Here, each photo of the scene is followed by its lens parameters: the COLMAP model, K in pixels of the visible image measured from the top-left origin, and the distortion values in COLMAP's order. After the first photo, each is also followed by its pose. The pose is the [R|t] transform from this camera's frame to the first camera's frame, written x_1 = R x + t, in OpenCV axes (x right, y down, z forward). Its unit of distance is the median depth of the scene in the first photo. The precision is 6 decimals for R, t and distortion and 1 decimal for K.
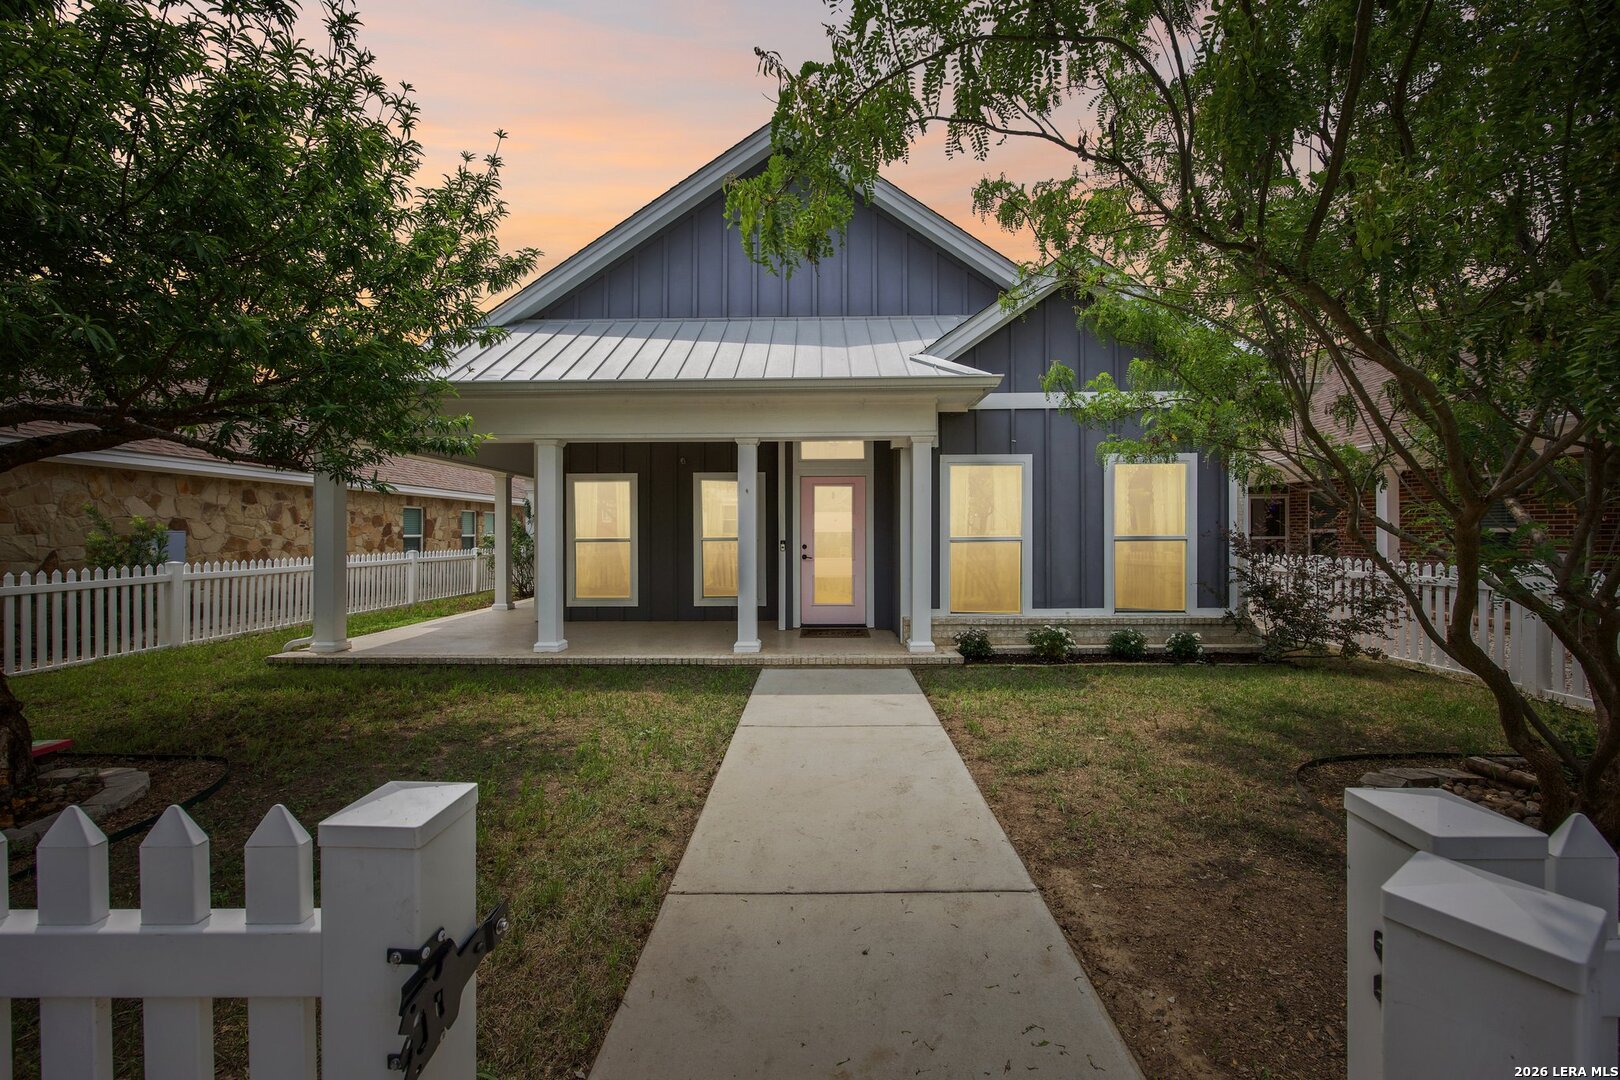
lens RADIAL K [[641.8, 0, 810.0], [0, 641.8, 540.0], [0, 0, 1]] dist [-0.019530, 0.000180]
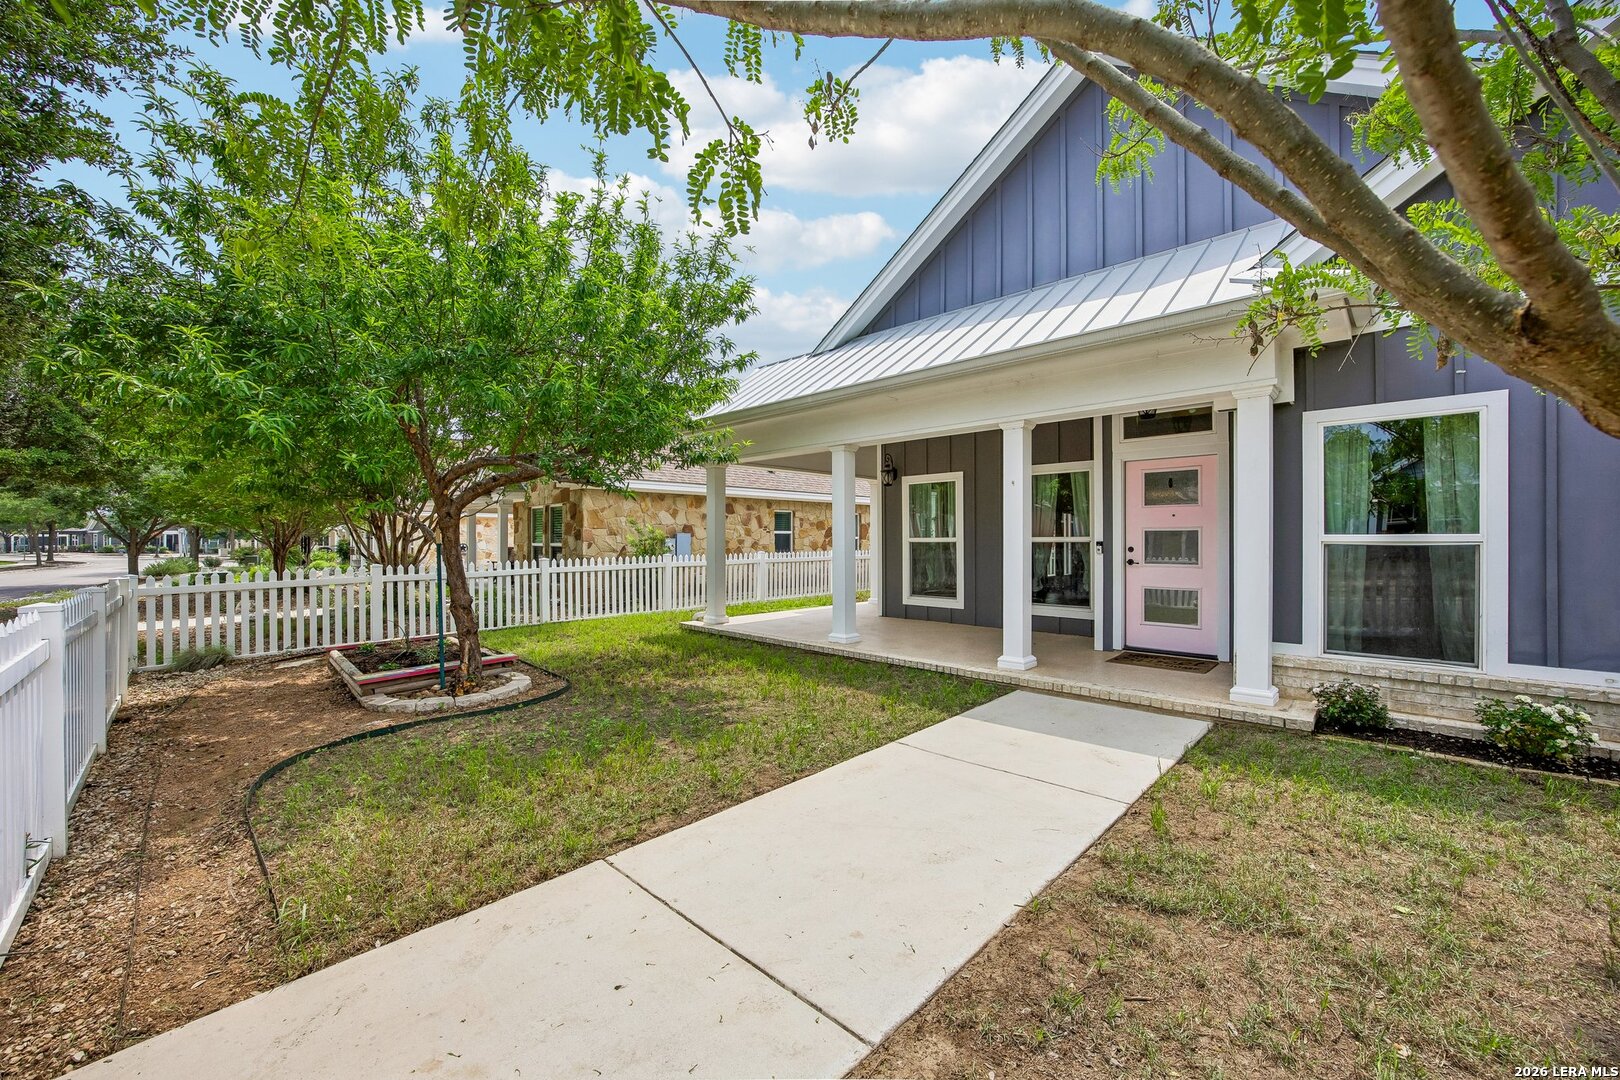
lens RADIAL K [[641.8, 0, 810.0], [0, 641.8, 540.0], [0, 0, 1]] dist [-0.019530, 0.000180]
pose [[0.719271, 0.002240, -0.694726, 0.305232], [-0.006995, 0.999967, -0.004017, 0.005983], [0.694694, 0.007749, 0.719264, 0.182431]]
